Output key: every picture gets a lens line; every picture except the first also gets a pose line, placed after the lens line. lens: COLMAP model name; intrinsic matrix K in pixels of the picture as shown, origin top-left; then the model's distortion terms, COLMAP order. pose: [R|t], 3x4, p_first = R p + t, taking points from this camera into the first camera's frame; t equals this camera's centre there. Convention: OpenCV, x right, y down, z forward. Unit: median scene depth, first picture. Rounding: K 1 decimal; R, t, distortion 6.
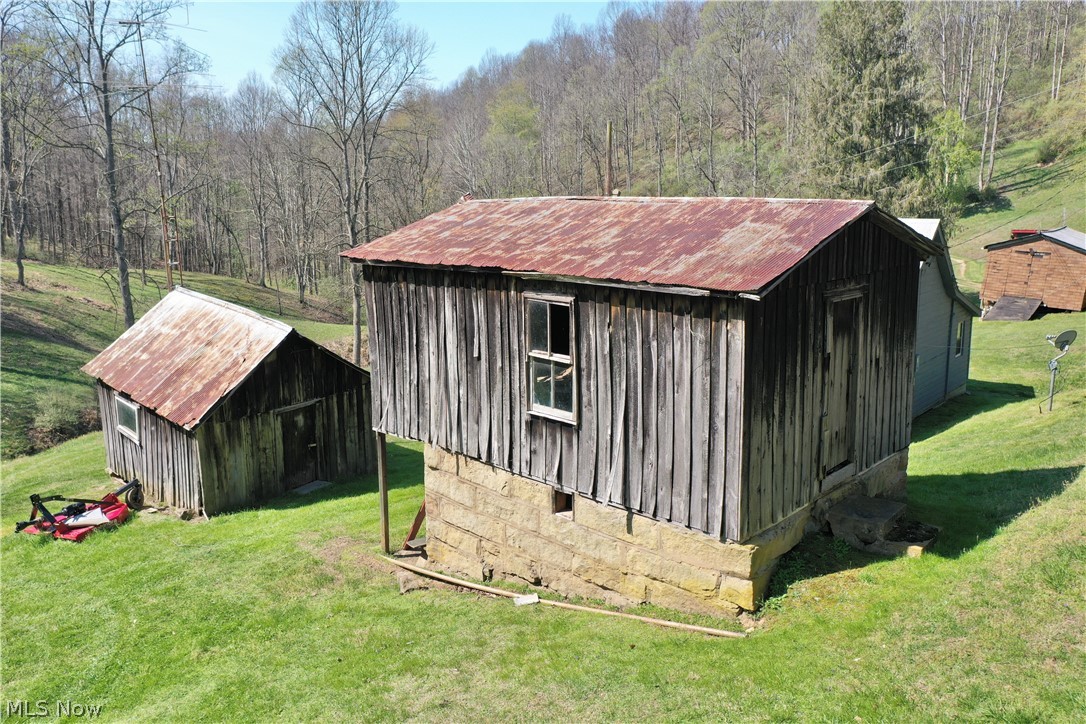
lens RADIAL K [[856.2, 0, 549.0], [0, 856.2, 360.7], [0, 0, 1]] dist [-0.000315, 0.010152]
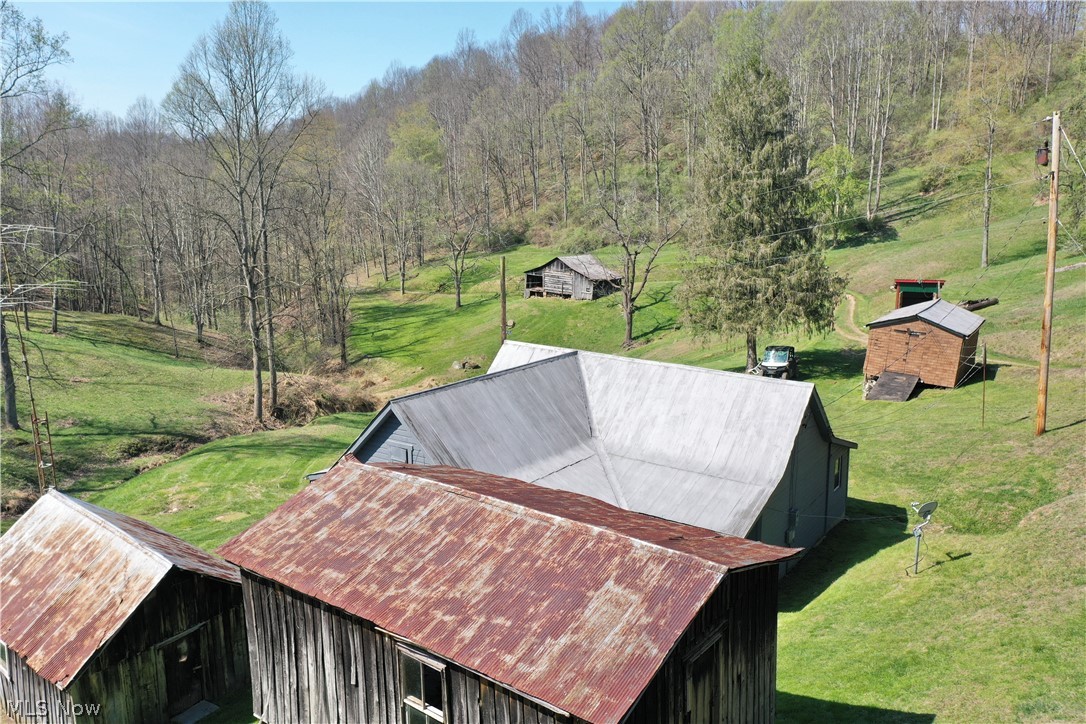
lens RADIAL K [[856.2, 0, 546.5], [0, 856.2, 363.1], [0, 0, 1]] dist [-0.000315, 0.010152]
pose [[0.994838, -0.019927, 0.099498, 0.019698], [0.019897, 0.999801, 0.001295, -0.155654], [-0.099504, 0.000692, 0.995037, -0.010735]]
